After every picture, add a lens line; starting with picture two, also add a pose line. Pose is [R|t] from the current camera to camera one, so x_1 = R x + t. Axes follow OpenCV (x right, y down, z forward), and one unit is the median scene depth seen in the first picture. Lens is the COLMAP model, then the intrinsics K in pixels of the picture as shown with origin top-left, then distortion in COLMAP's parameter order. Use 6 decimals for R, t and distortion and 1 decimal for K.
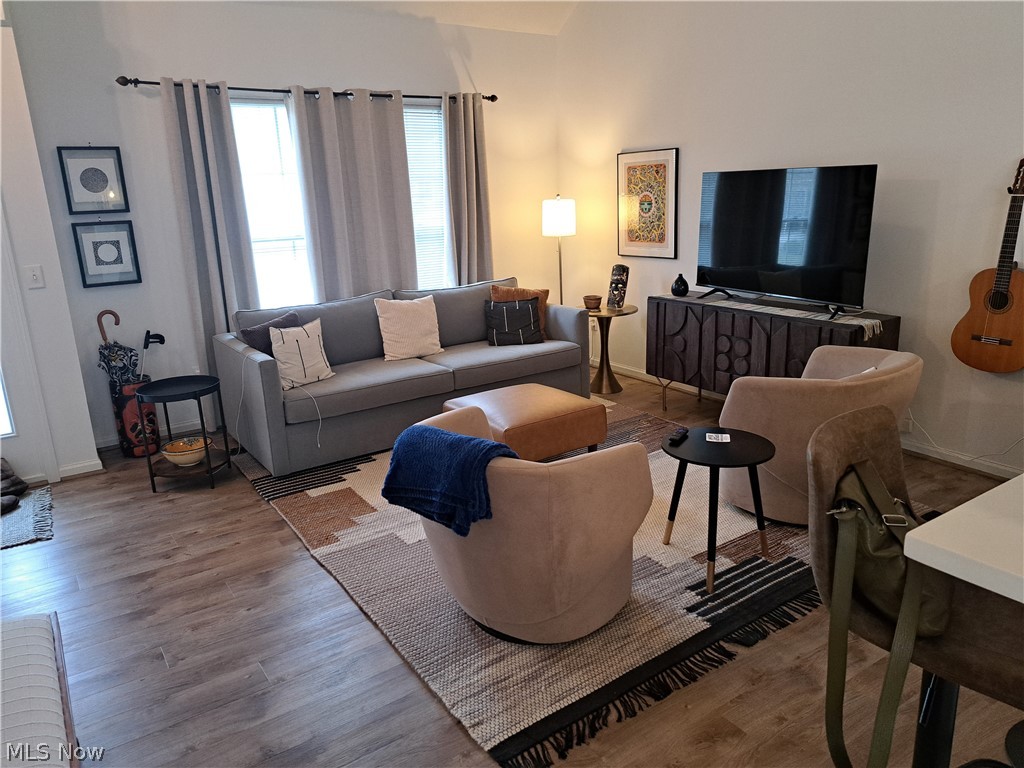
lens RADIAL K [[731.7, 0, 524.0], [0, 731.7, 378.8], [0, 0, 1]] dist [0.068999, -0.078710]
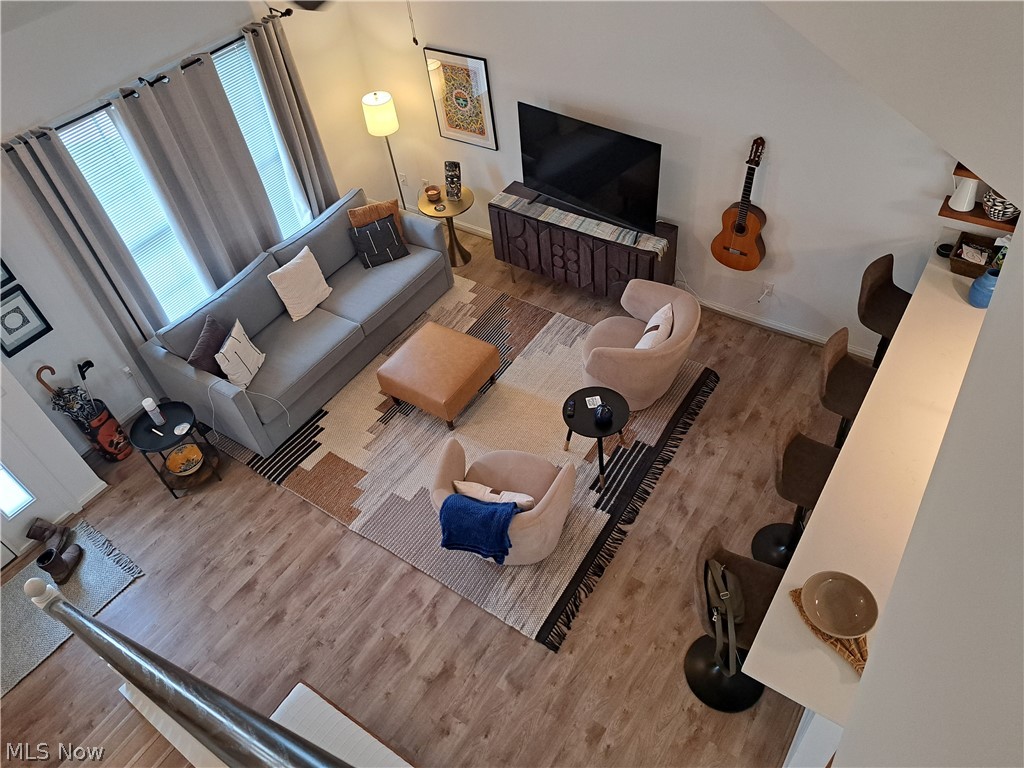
lens RADIAL K [[731.7, 0, 524.8], [0, 731.7, 368.6], [0, 0, 1]] dist [0.068999, -0.078710]
pose [[0.927084, -0.298193, 0.227148, -0.150363], [0.148997, 0.849176, 0.506656, -0.560063], [-0.343969, -0.435869, 0.831687, -0.171187]]
